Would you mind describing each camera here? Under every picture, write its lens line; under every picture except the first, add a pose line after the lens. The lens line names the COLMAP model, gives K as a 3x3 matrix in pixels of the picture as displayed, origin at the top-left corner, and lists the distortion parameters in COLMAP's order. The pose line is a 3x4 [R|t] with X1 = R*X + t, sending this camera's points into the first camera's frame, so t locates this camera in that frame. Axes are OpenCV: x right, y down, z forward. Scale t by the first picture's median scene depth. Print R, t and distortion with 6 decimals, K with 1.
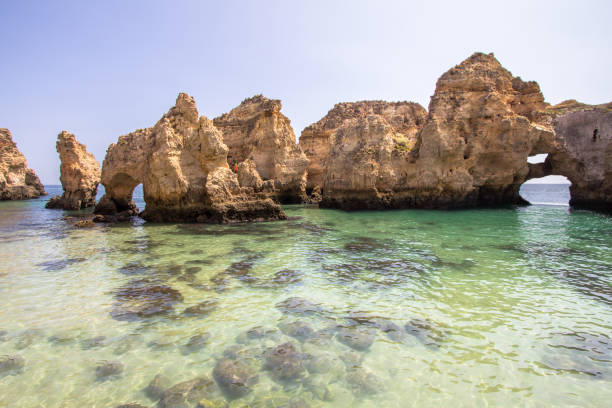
lens RADIAL K [[293.8, 0, 305.3], [0, 293.8, 202.4], [0, 0, 1]] dist [-0.014281, 0.000247]
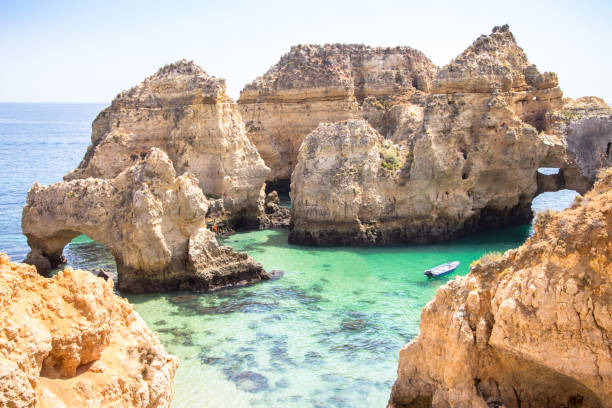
lens RADIAL K [[591.6, 0, 303.3], [0, 591.6, 201.2], [0, 0, 1]] dist [0.001774, 0.029683]
pose [[0.986544, -0.024383, 0.161665, -0.173118], [0.007686, 0.994640, 0.103115, -0.258150], [-0.163313, -0.100485, 0.981444, -0.573009]]
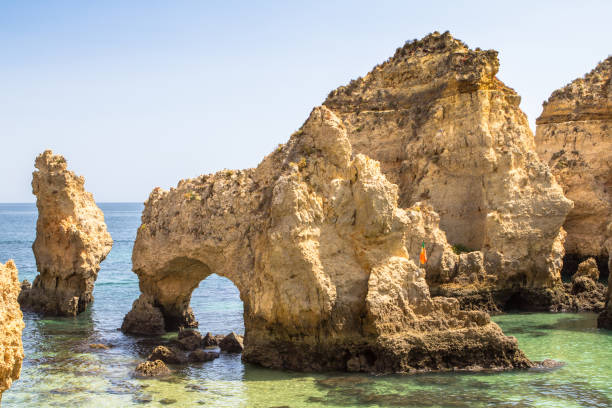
lens RADIAL K [[879.6, 0, 306.0], [0, 879.6, 204.0], [0, 0, 1]] dist [-0.098969, 0.064609]
pose [[0.966231, 0.001900, -0.257670, -0.035425], [-0.017315, 0.998191, -0.057568, -0.078974], [0.257095, 0.060085, 0.964516, -0.286612]]
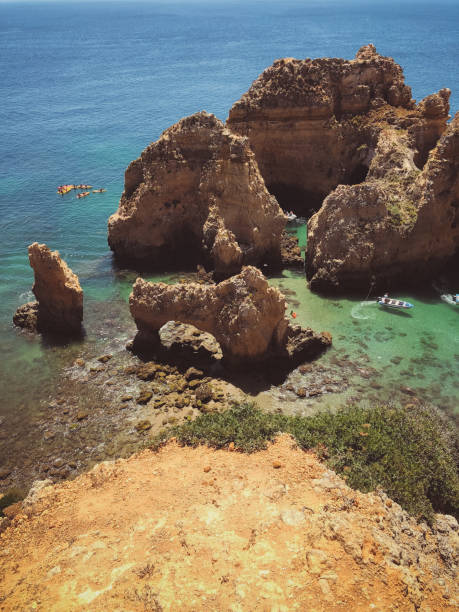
lens RADIAL K [[500.4, 0, 231.6], [0, 500.4, 303.5], [0, 0, 1]] dist [0.050109, -0.042437]
pose [[0.972103, -0.131398, 0.194294, -0.577085], [0.026776, 0.885106, 0.464619, -0.746215], [-0.233021, -0.446455, 0.863932, -0.462835]]
